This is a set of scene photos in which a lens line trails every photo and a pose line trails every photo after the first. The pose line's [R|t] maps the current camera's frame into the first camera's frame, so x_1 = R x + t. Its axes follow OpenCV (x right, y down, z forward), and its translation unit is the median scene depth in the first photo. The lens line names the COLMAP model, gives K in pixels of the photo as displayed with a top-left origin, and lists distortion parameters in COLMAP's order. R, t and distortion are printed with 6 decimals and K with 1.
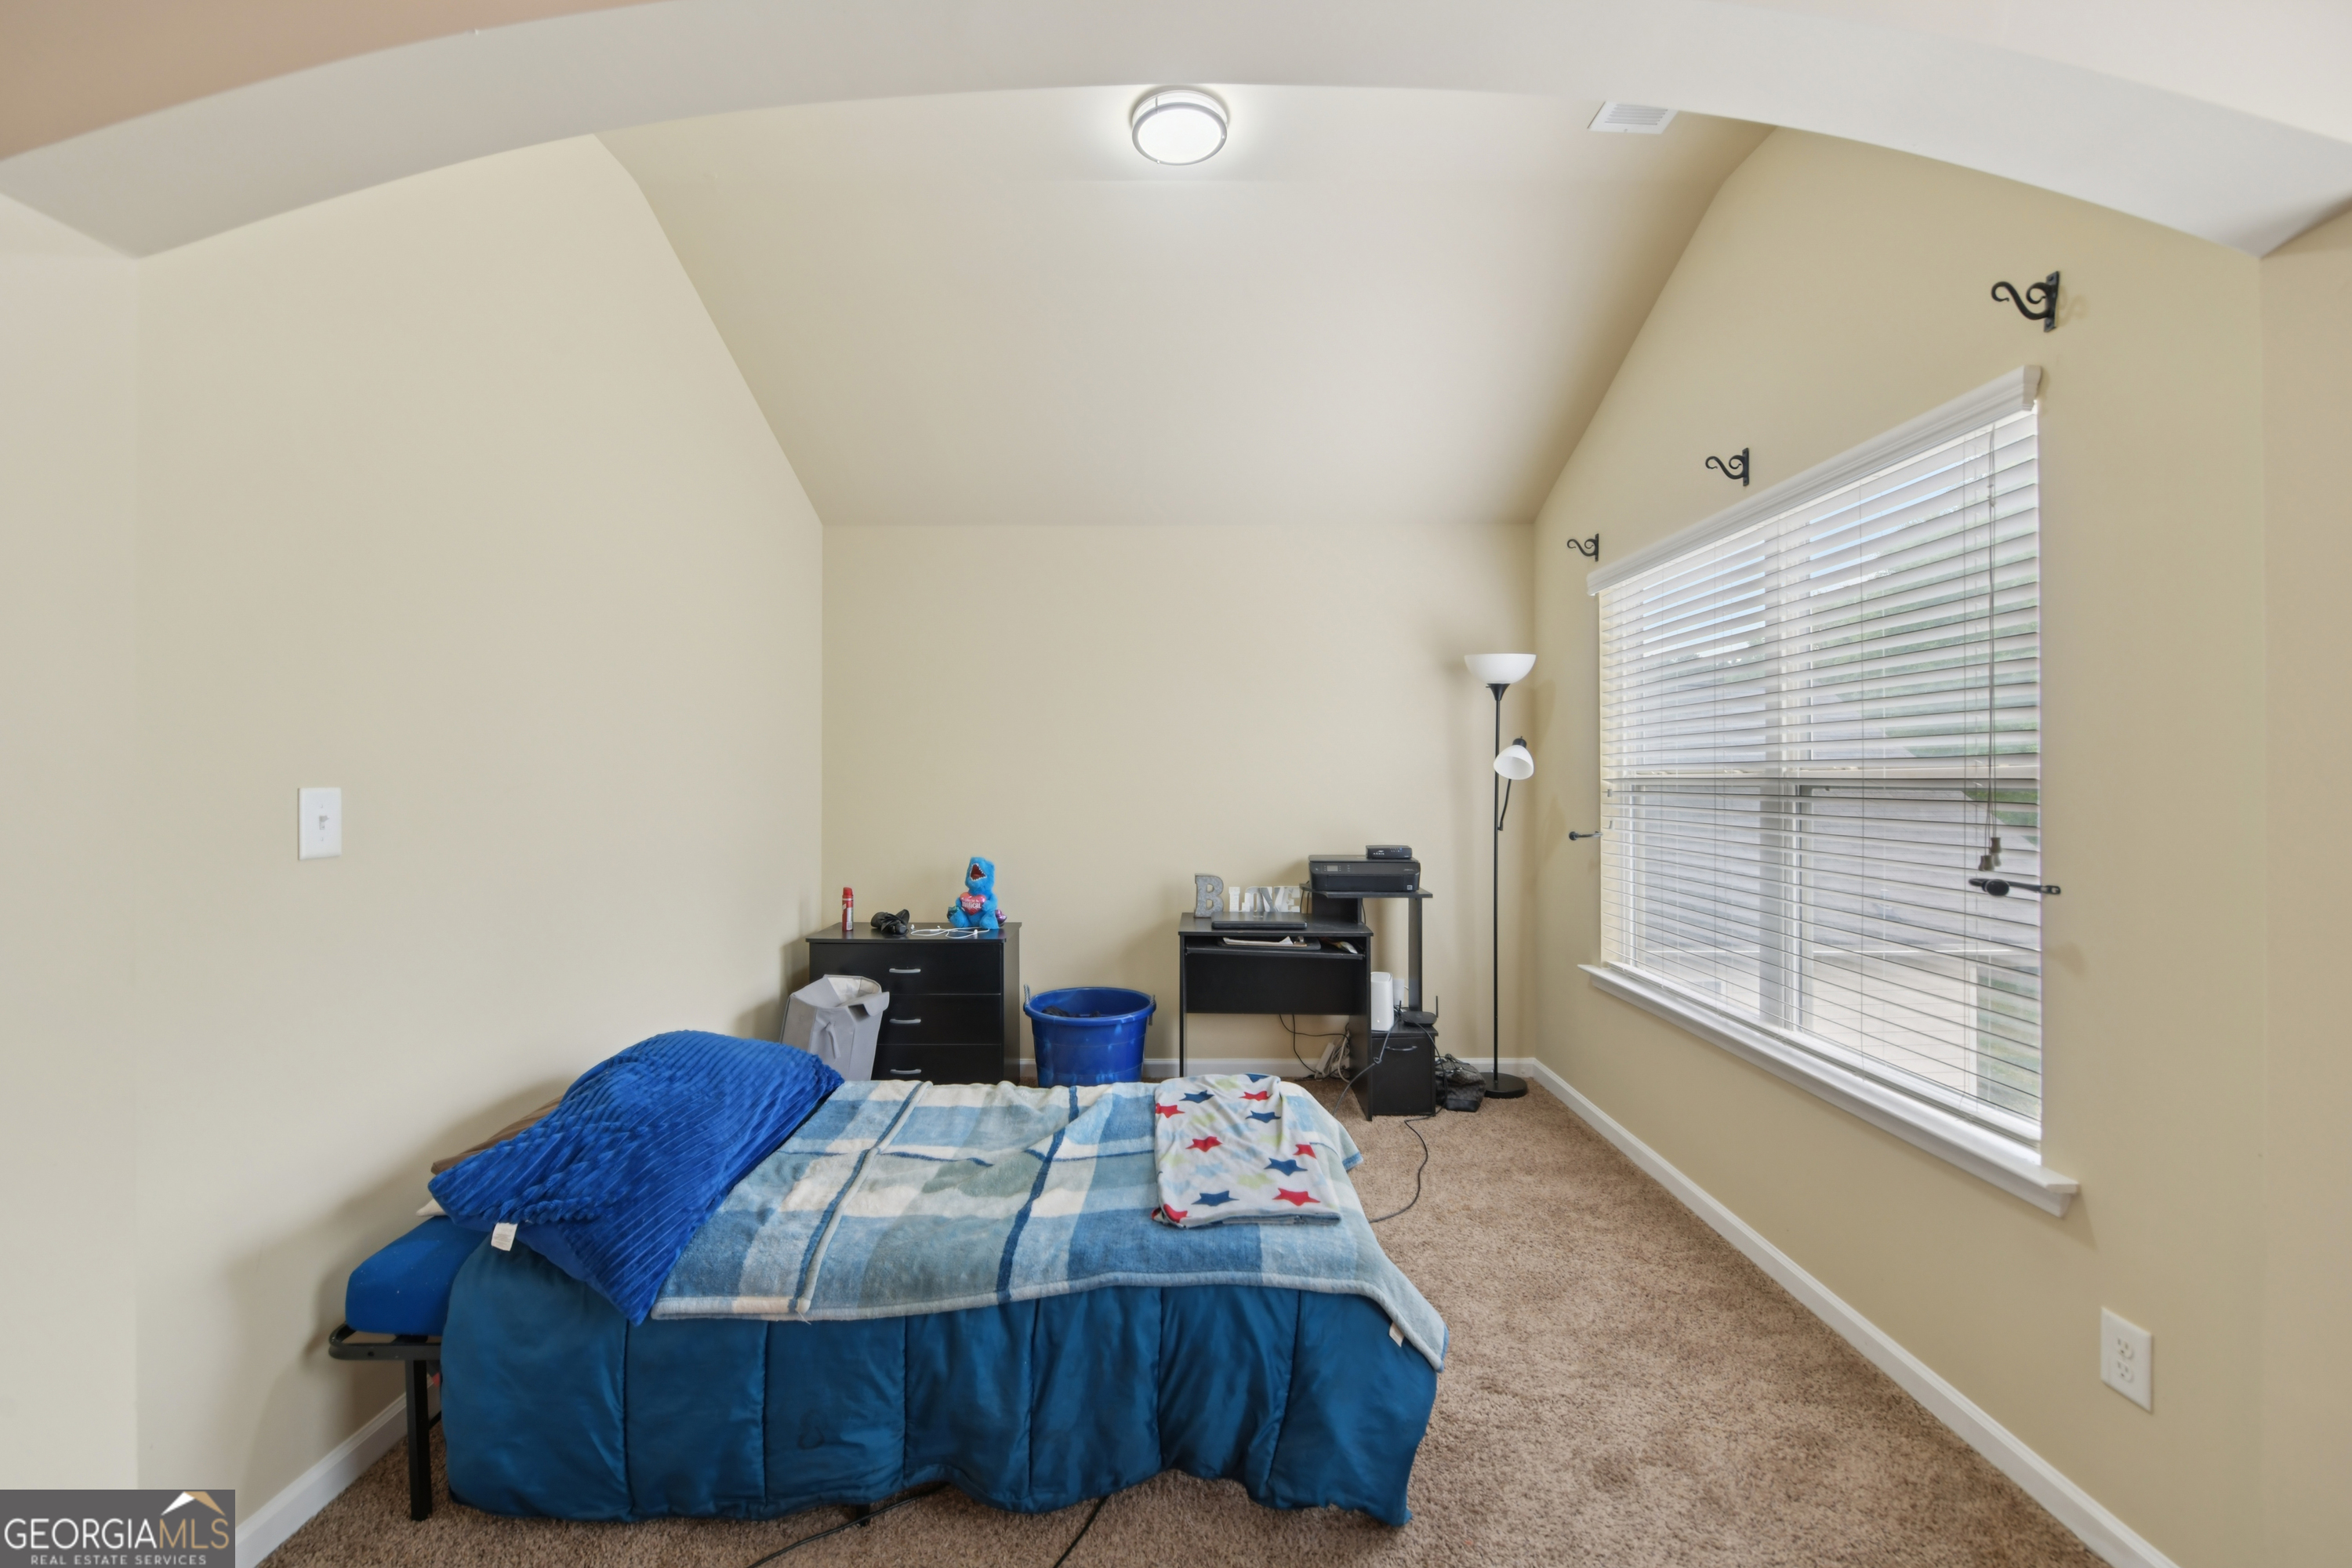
lens RADIAL K [[935.6, 0, 1174.2], [0, 935.6, 778.2], [0, 0, 1]] dist [-0.009475, 0.000058]
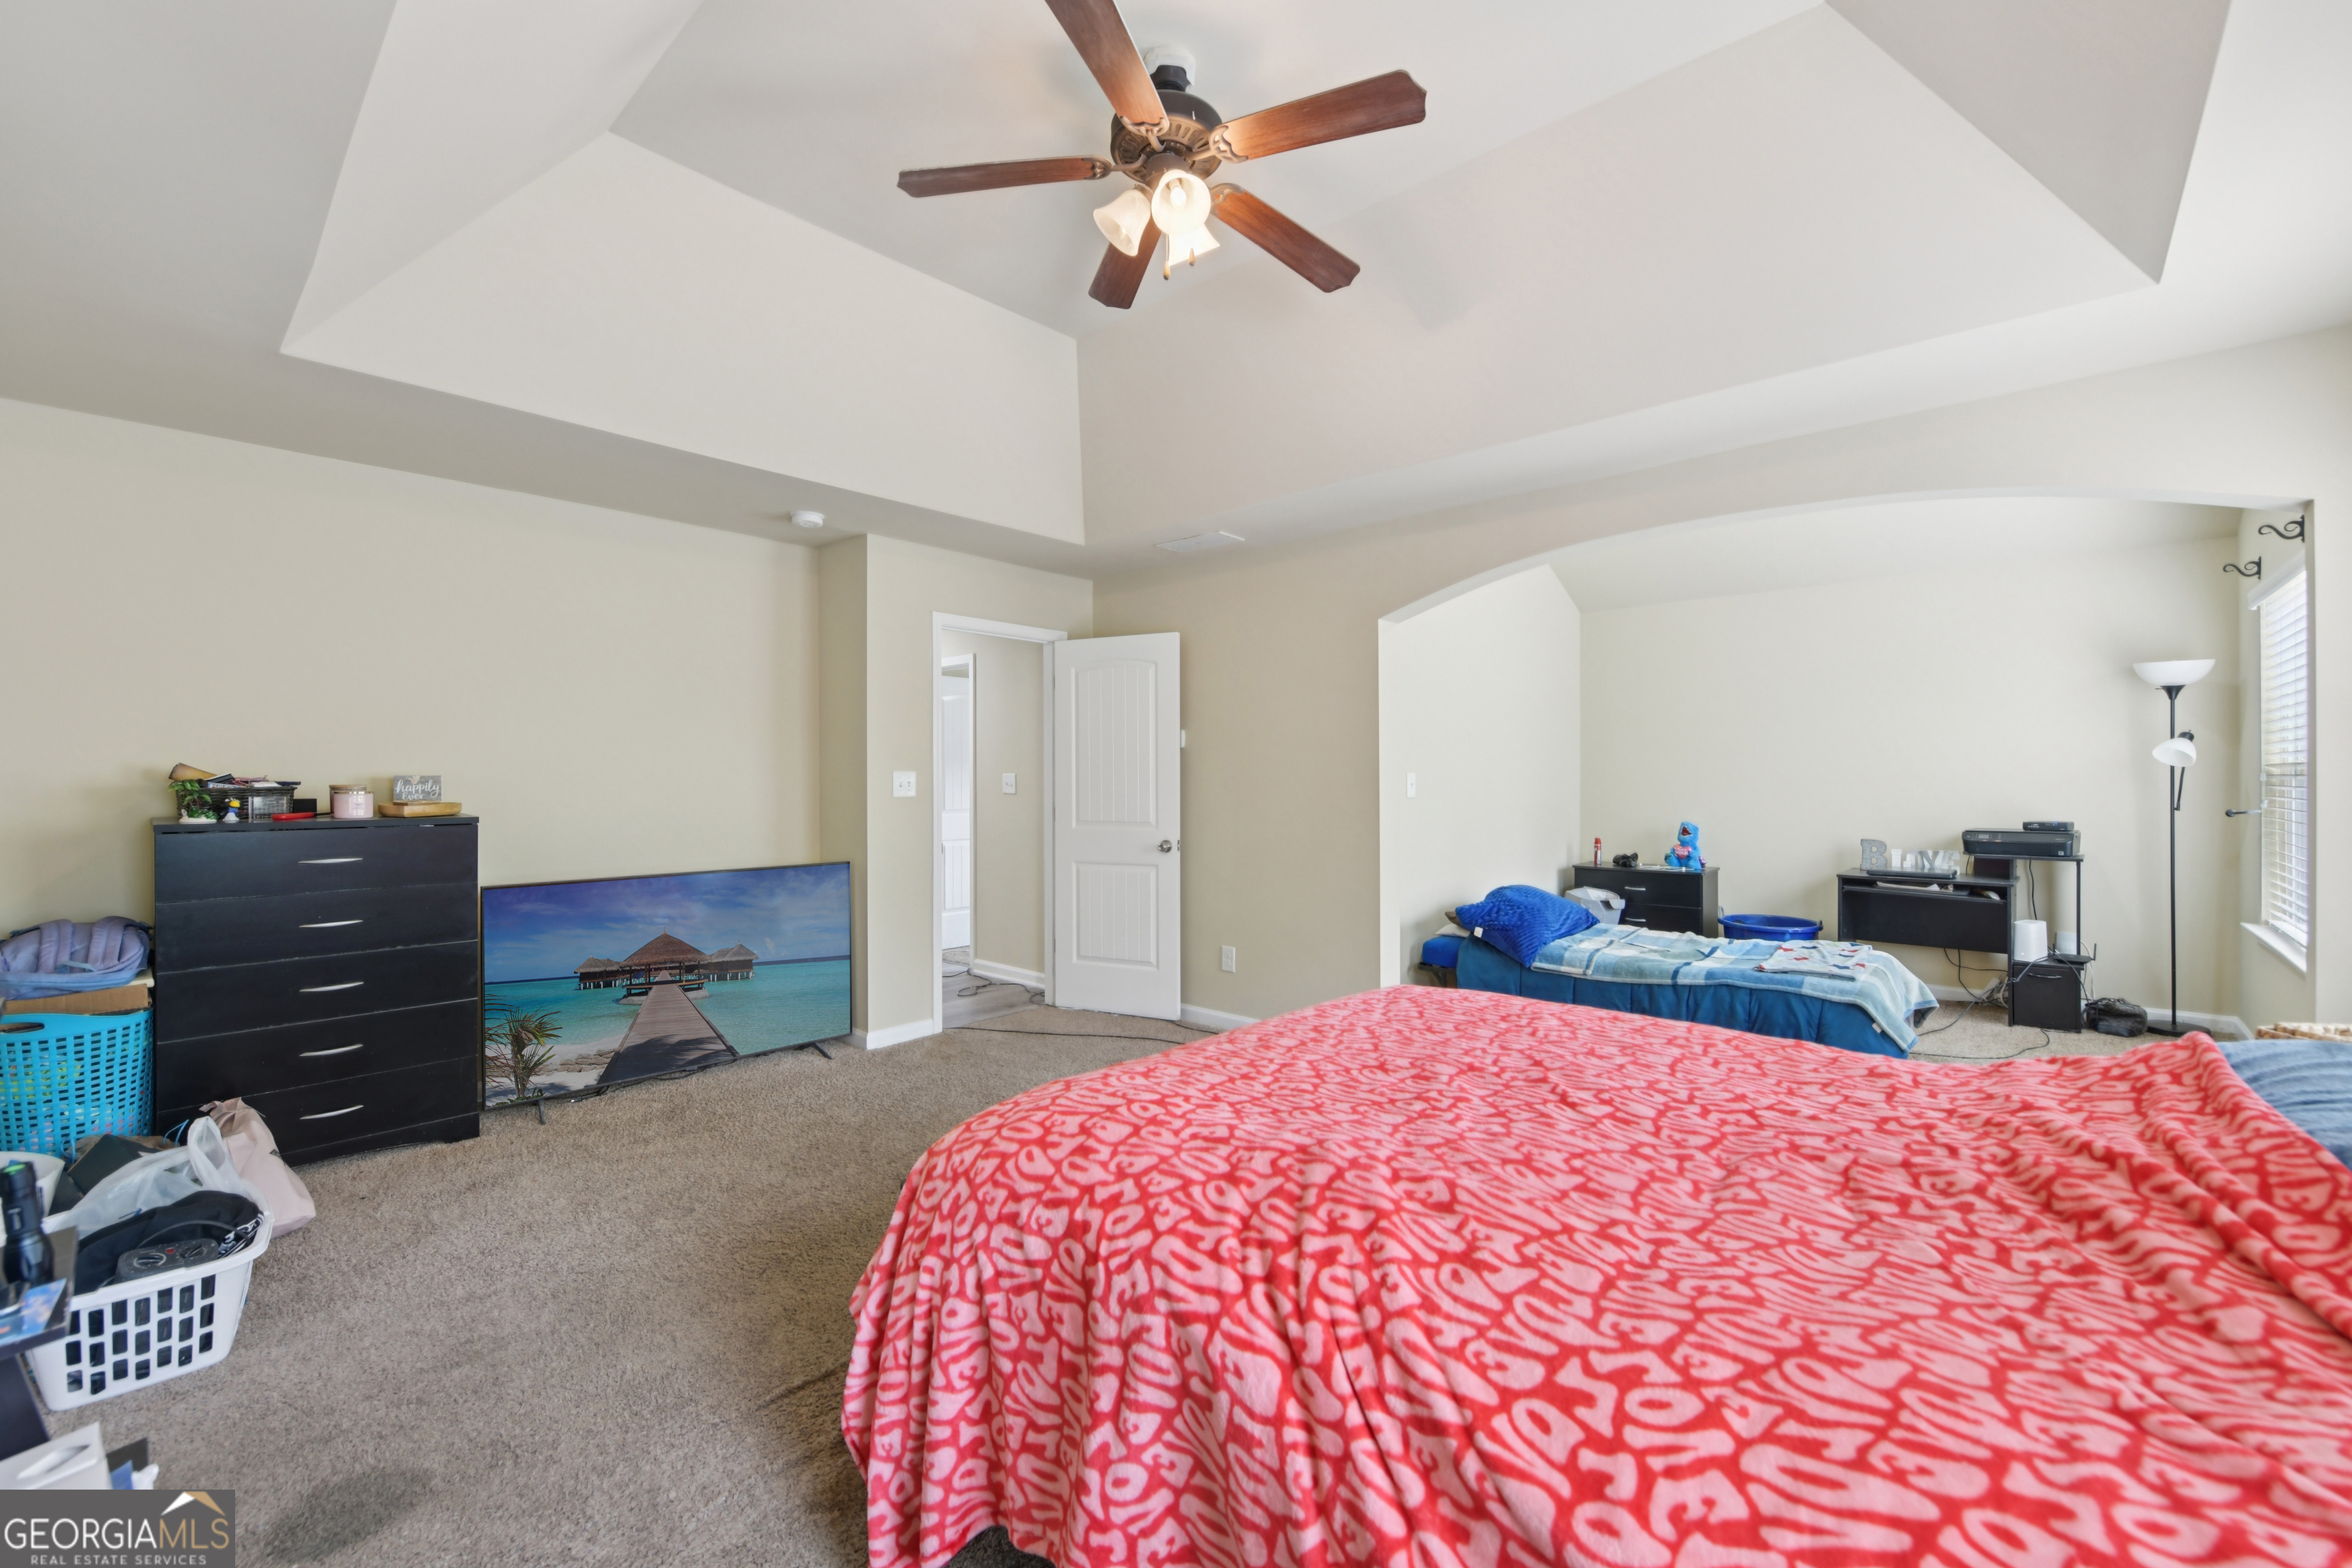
lens RADIAL K [[935.6, 0, 1171.0], [0, 935.6, 779.7], [0, 0, 1]] dist [-0.009475, 0.000058]
pose [[0.731108, -0.002142, -0.682259, 0.230367], [0.004085, 0.999991, 0.001238, 0.010900], [0.682250, -0.003692, 0.731110, -0.741069]]
